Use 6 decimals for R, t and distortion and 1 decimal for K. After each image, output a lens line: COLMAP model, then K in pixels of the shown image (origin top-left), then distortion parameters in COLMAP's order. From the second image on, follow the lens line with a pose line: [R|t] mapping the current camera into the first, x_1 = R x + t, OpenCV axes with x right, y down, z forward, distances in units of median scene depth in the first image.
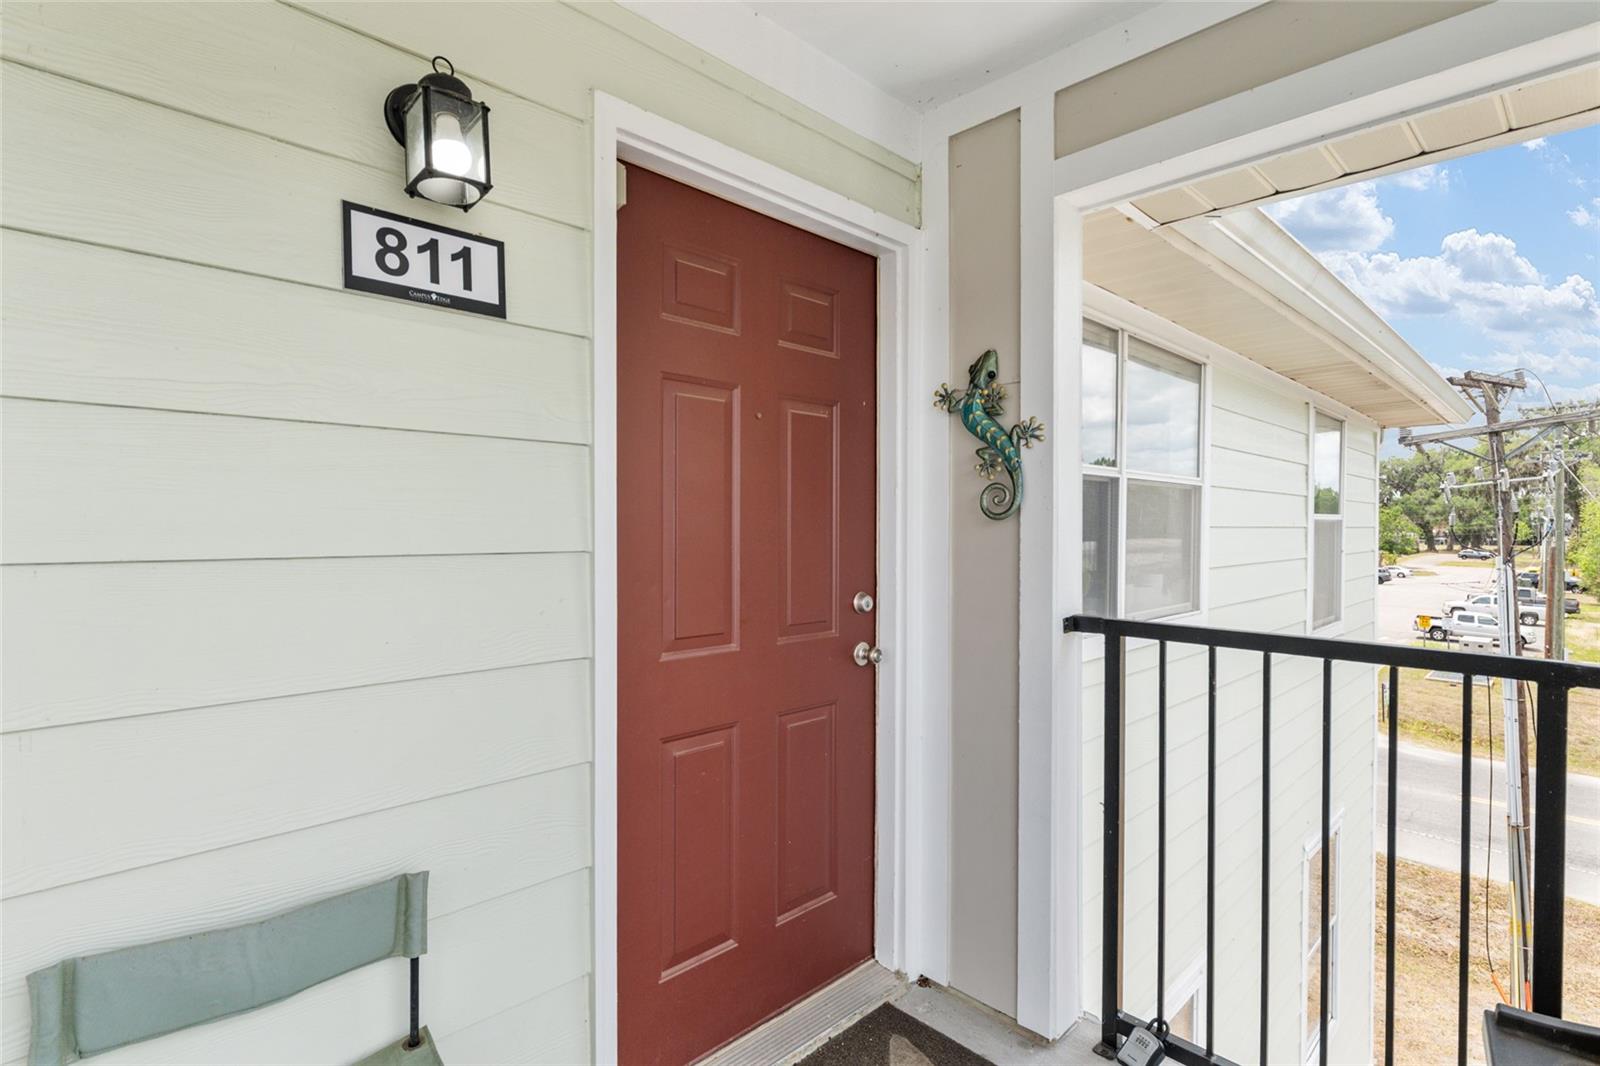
lens RADIAL K [[793.1, 0, 800.0], [0, 793.1, 533.0], [0, 0, 1]] dist [0.004089, 0.000654]
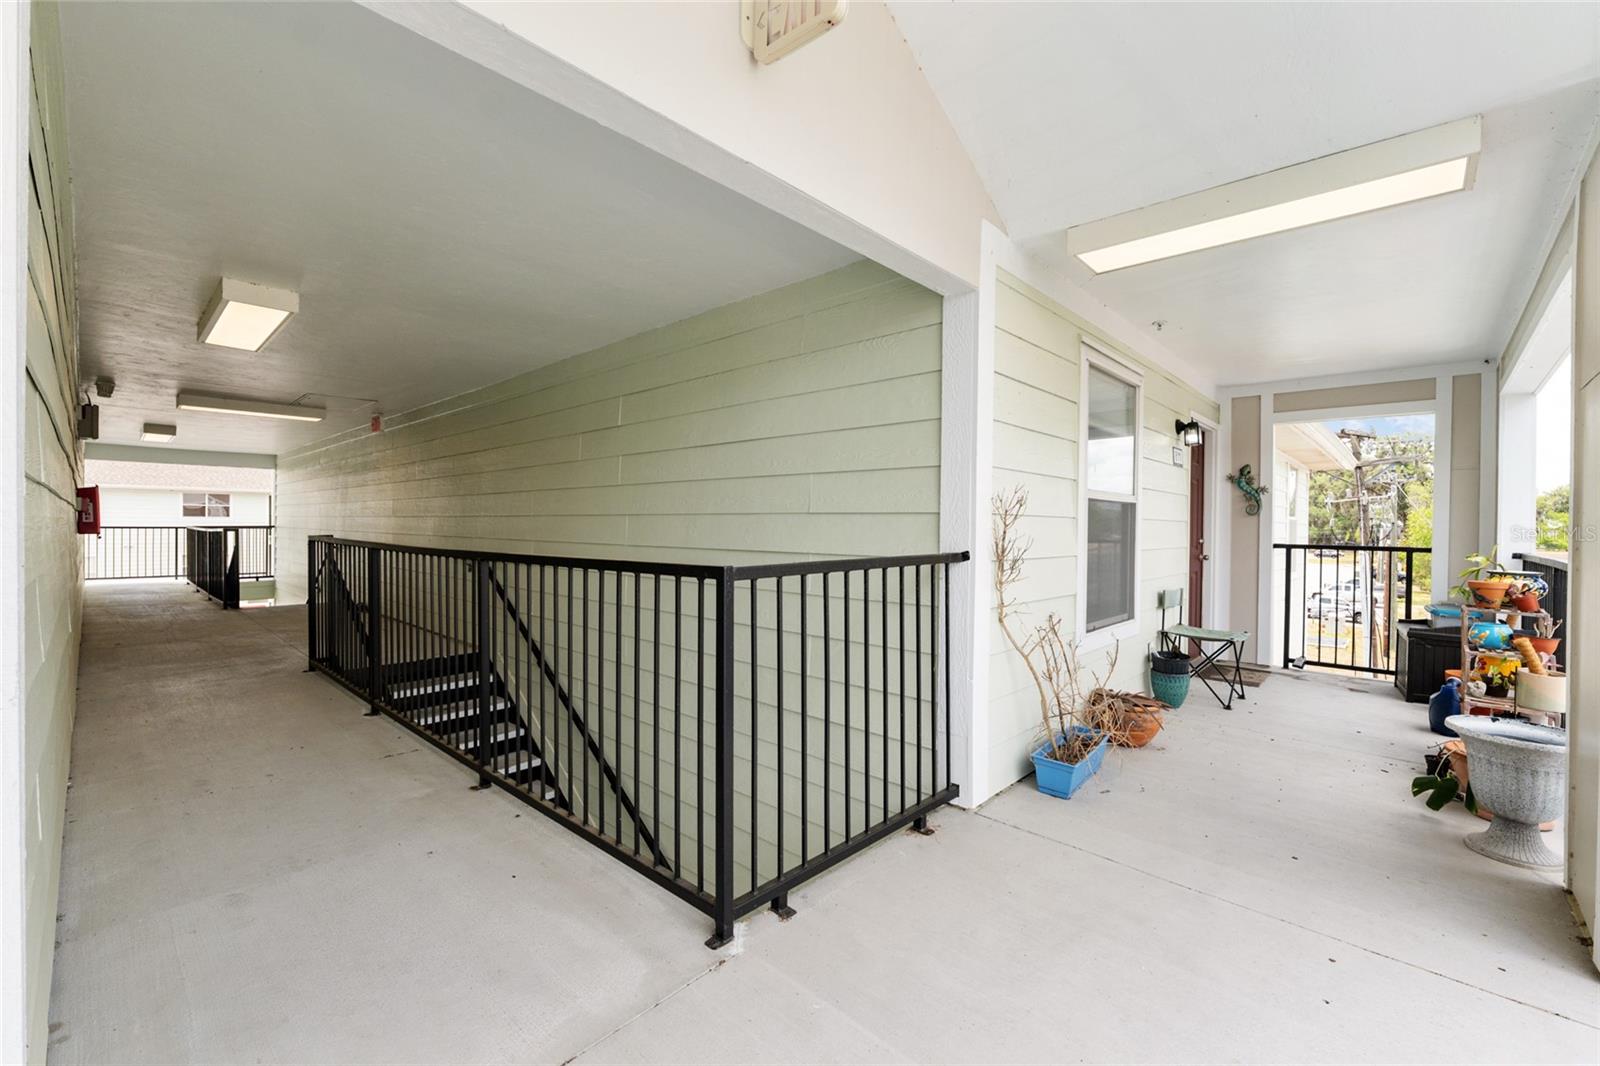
lens RADIAL K [[679.9, 0, 795.5], [0, 679.9, 535.6], [0, 0, 1]] dist [-0.006341, 0.000021]
pose [[0.999182, 0.004426, 0.040188, -1.387054], [-0.004487, 0.999989, 0.001439, 0.056899], [-0.040181, -0.001618, 0.999191, -1.387456]]
